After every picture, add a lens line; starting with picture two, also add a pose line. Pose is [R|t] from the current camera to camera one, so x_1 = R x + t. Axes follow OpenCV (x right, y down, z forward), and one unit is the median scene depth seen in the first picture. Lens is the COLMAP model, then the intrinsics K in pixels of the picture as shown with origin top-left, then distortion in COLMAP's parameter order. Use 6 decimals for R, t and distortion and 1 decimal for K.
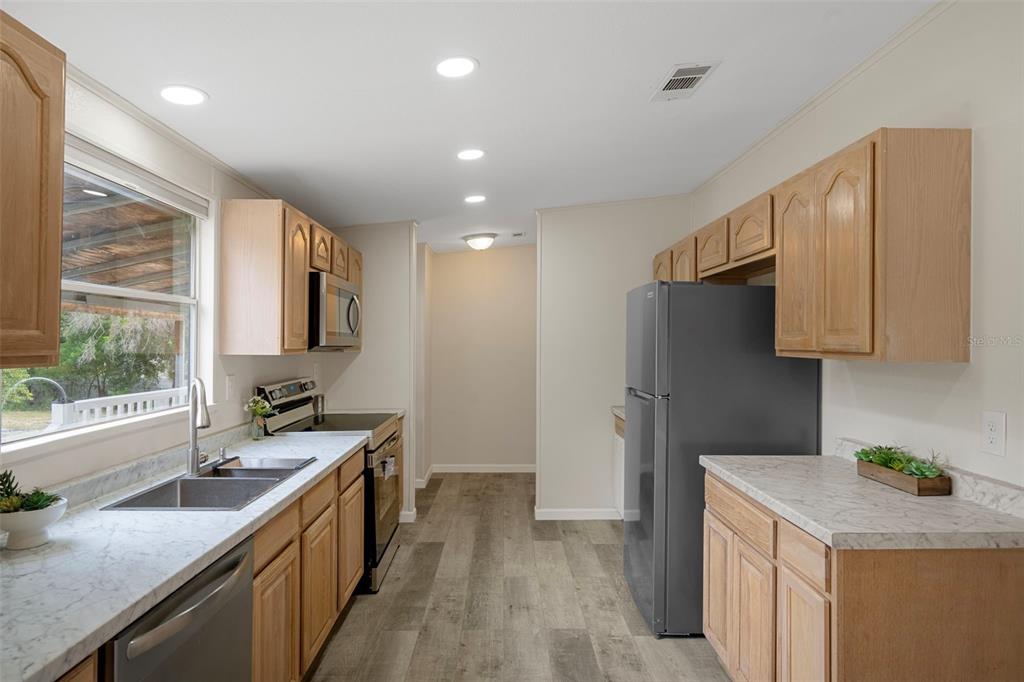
lens RADIAL K [[570.6, 0, 508.9], [0, 570.6, 340.9], [0, 0, 1]] dist [0.001920, 0.003271]
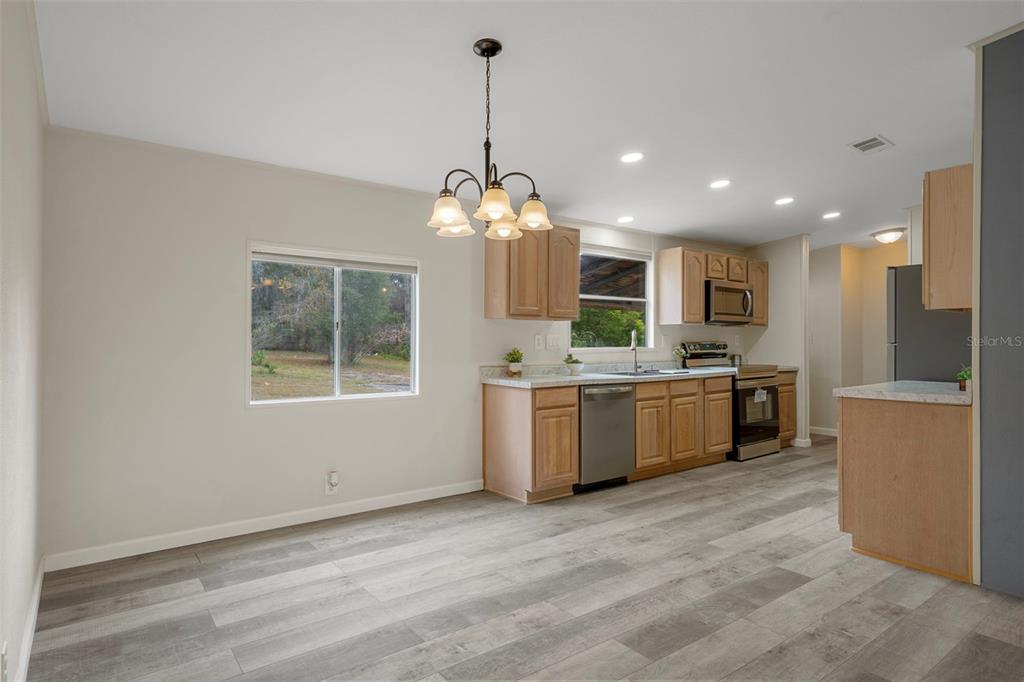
lens RADIAL K [[570.6, 0, 509.0], [0, 570.6, 337.5], [0, 0, 1]] dist [0.001920, 0.003271]
pose [[0.586141, -0.010438, -0.810142, 0.962534], [0.004722, 0.999944, -0.009467, 0.097263], [0.810195, 0.001723, 0.586158, -0.744051]]
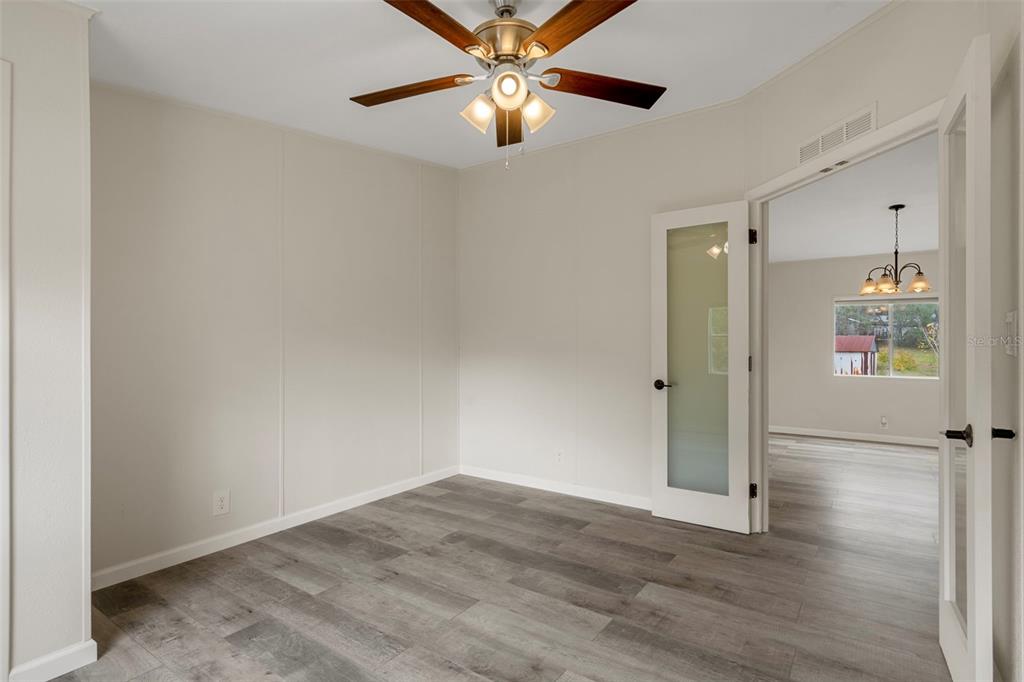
lens RADIAL K [[513.9, 0, 513.4], [0, 513.9, 341.8], [0, 0, 1]] dist [0.002629, -0.000223]
pose [[-0.586301, -0.009982, -0.810032, 2.496186], [-0.001009, 0.999932, -0.011592, 0.106128], [0.810093, -0.005979, -0.586272, -0.231414]]
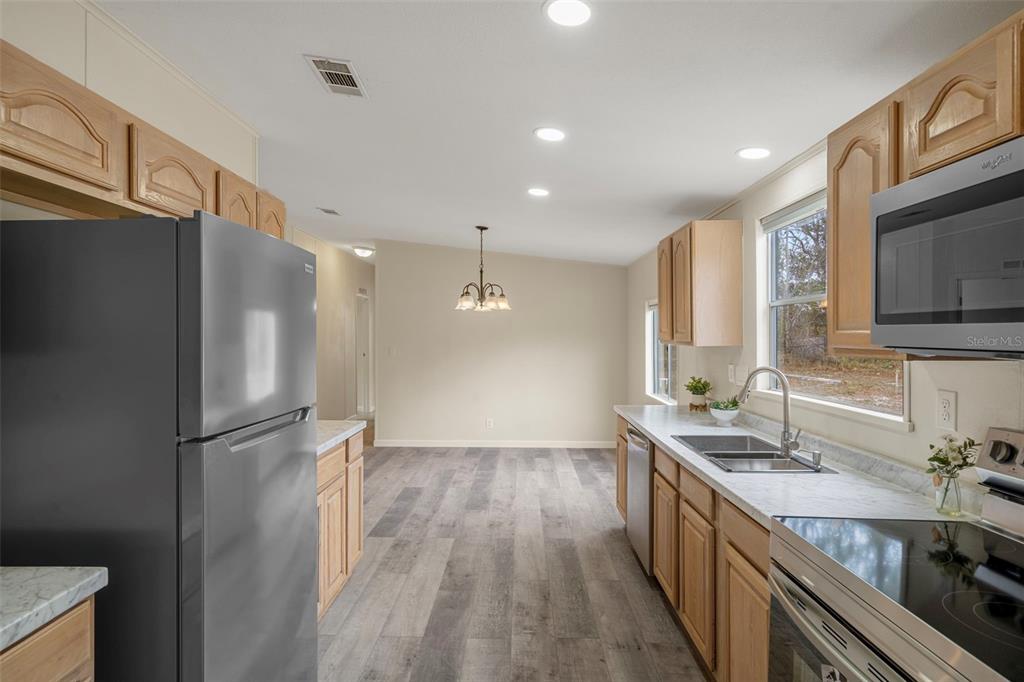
lens RADIAL K [[538.2, 0, 506.4], [0, 538.2, 331.5], [0, 0, 1]] dist [0.000624, 0.000040]
pose [[-0.999103, -0.006520, 0.041833, -0.035862], [-0.006862, 0.999944, -0.008039, 0.003204], [-0.041778, -0.008318, -0.999092, 1.855807]]
